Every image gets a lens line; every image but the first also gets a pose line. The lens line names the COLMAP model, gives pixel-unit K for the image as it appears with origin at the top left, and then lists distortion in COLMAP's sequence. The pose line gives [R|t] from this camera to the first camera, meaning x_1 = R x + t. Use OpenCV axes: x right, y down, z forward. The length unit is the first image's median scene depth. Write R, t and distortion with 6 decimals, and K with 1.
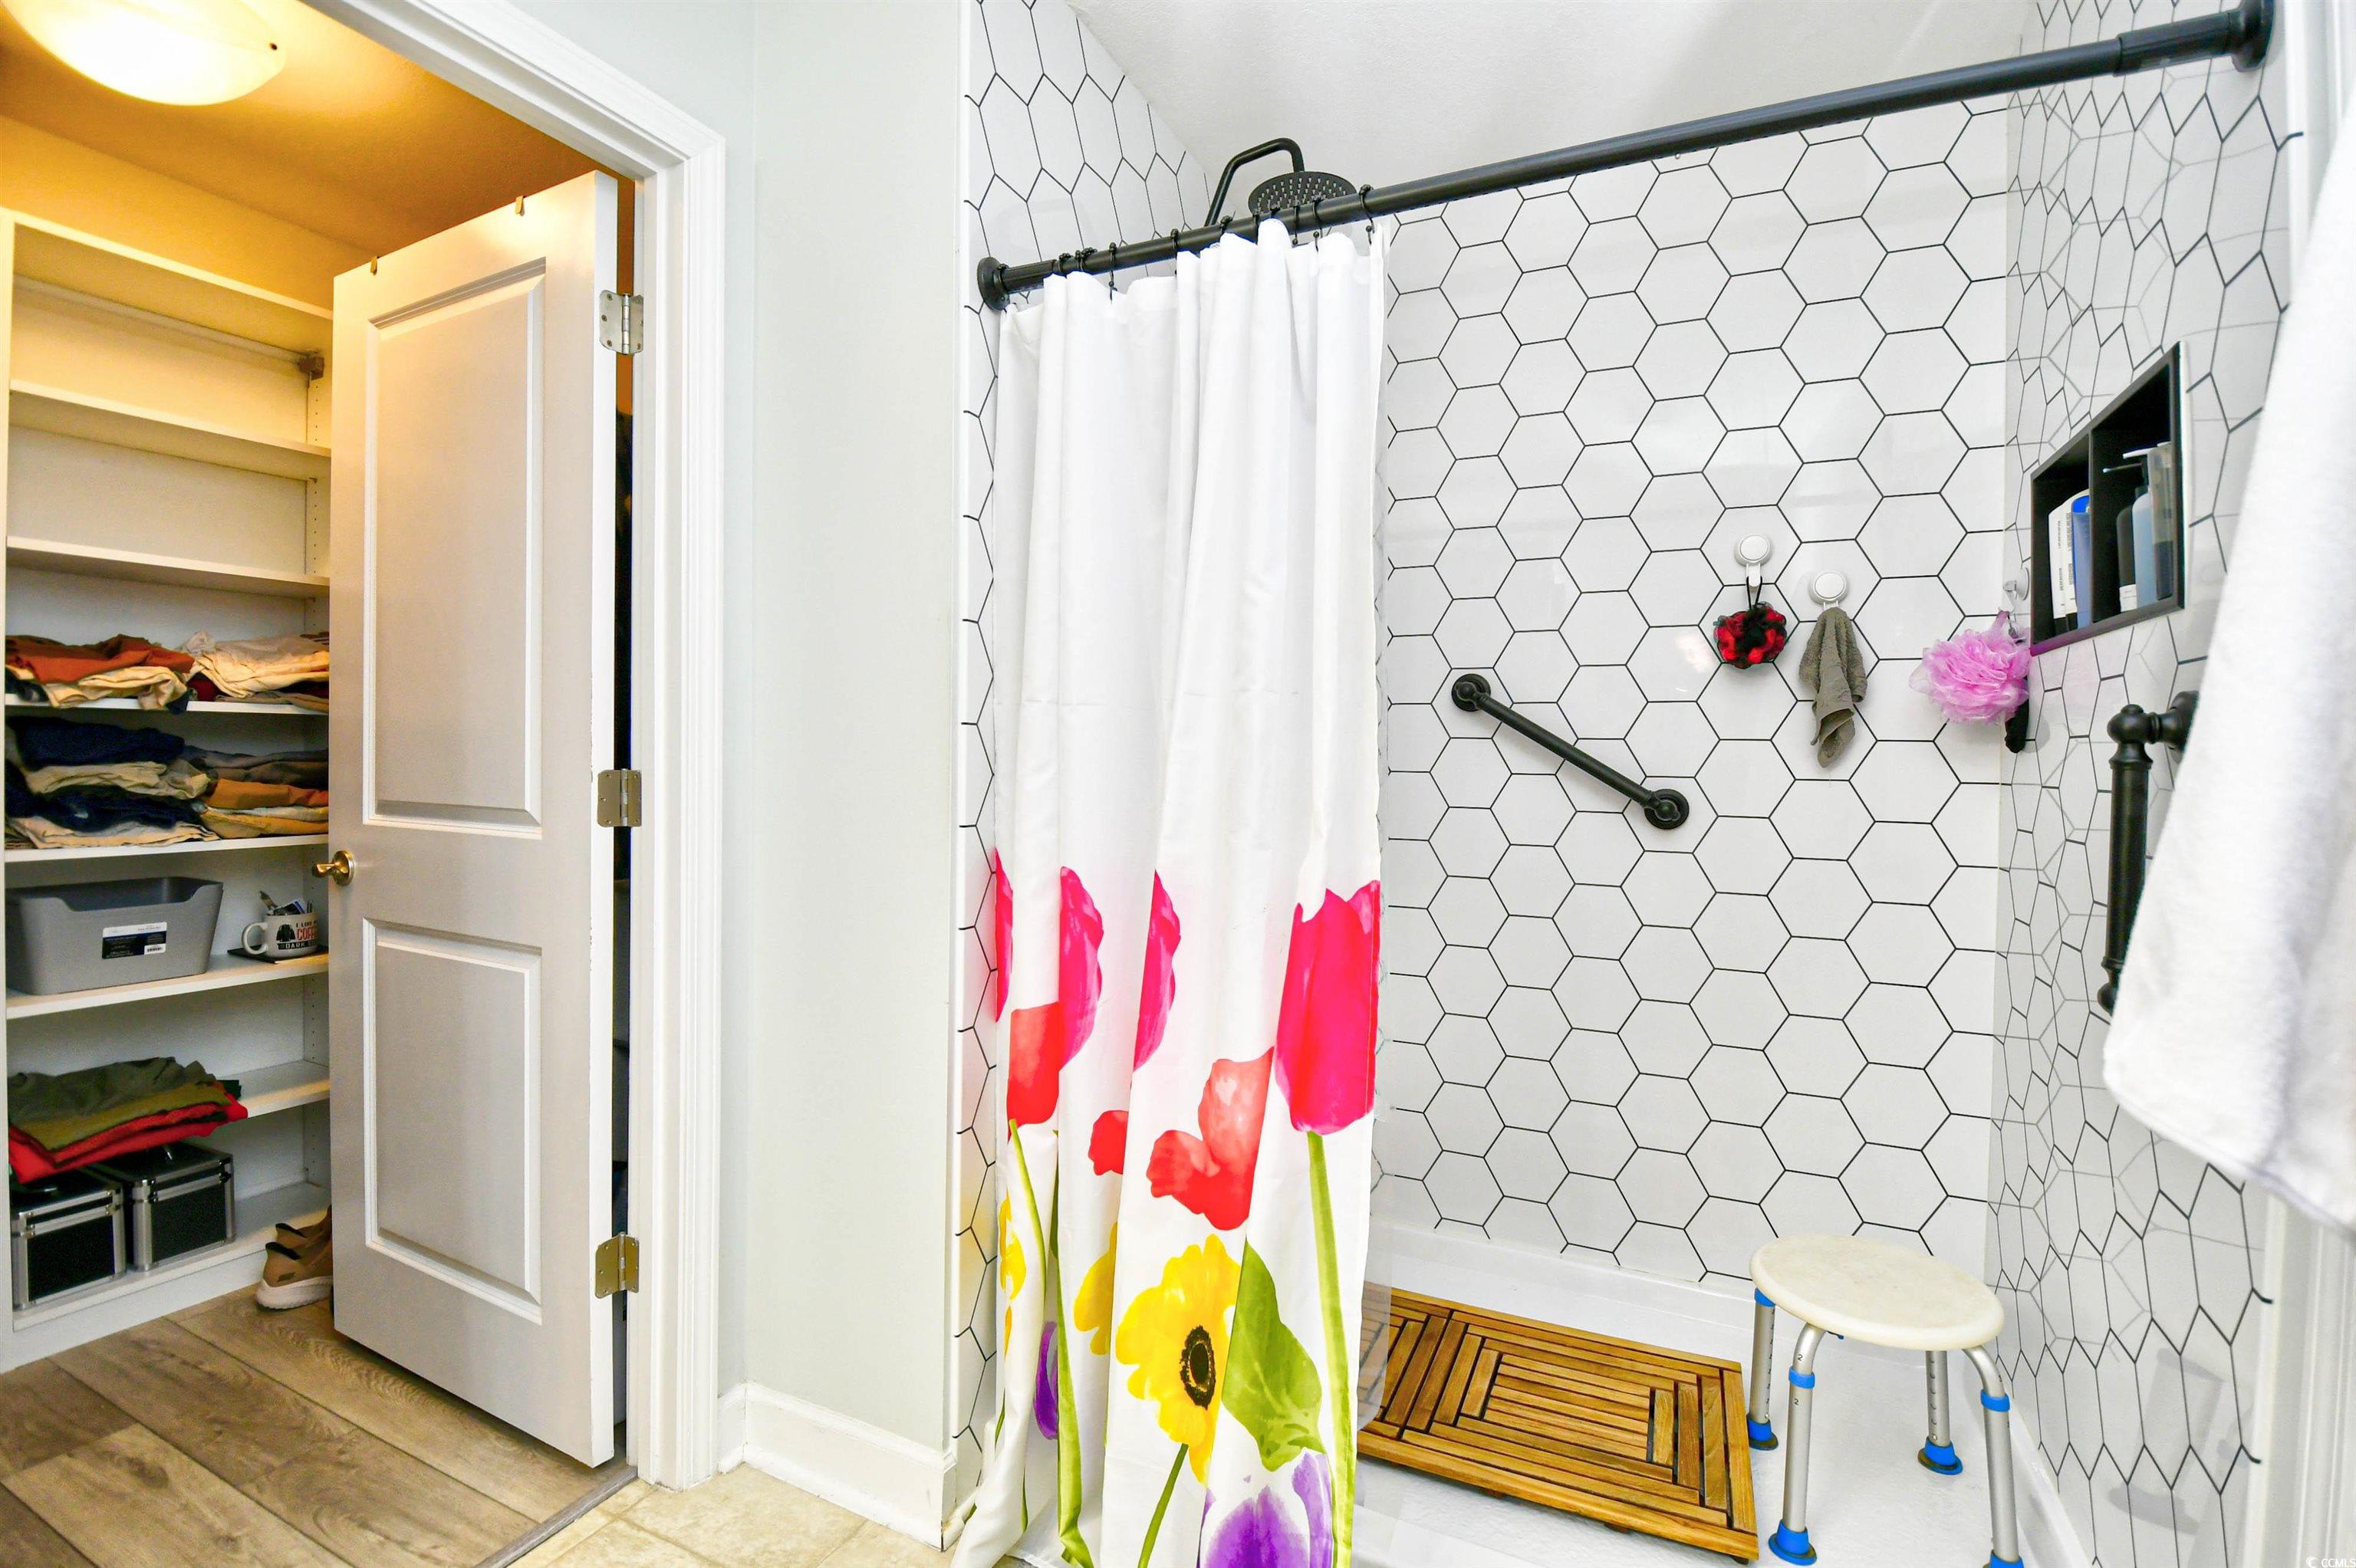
lens RADIAL K [[1053.4, 0, 1175.9], [0, 1053.4, 764.3], [0, 0, 1]] dist [-0.014982, -0.006391]
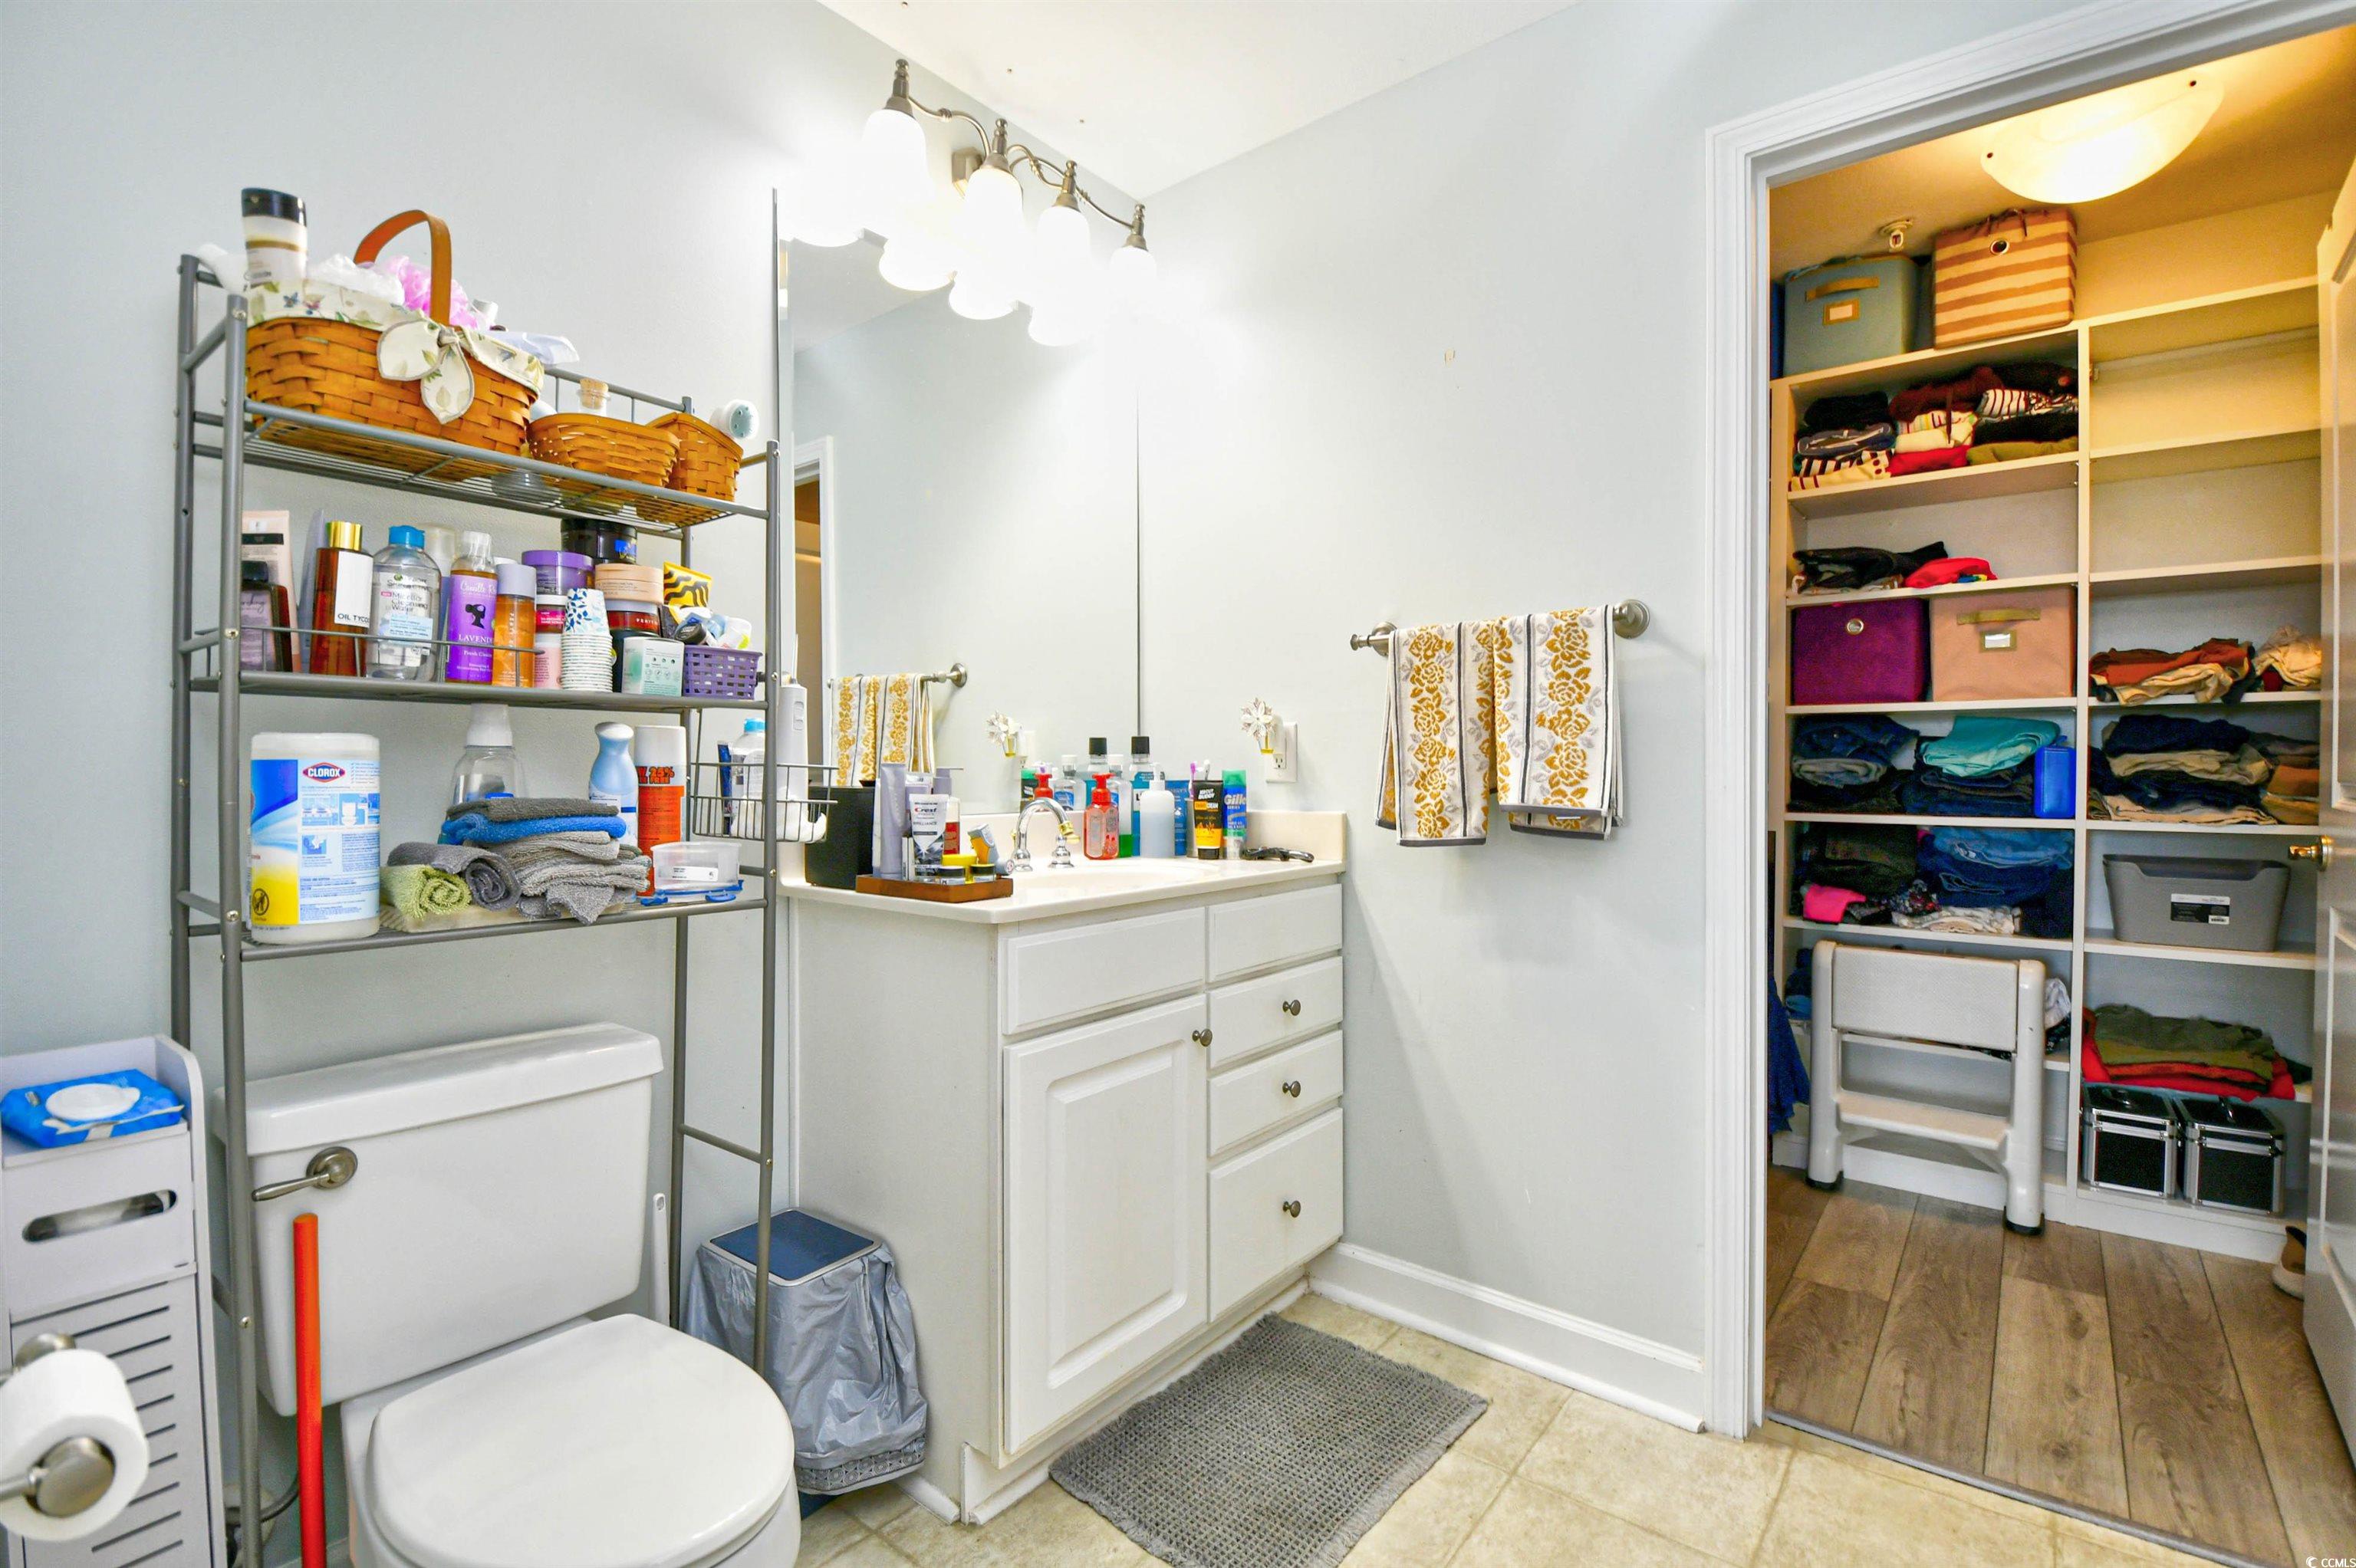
lens RADIAL K [[1053.4, 0, 1187.5], [0, 1053.4, 778.6], [0, 0, 1]] dist [-0.014982, -0.006391]
pose [[-0.233028, 0.004453, -0.972460, 0.352396], [-0.008238, 0.999945, 0.006553, 0.031128], [0.972435, 0.009538, -0.232978, 0.190386]]
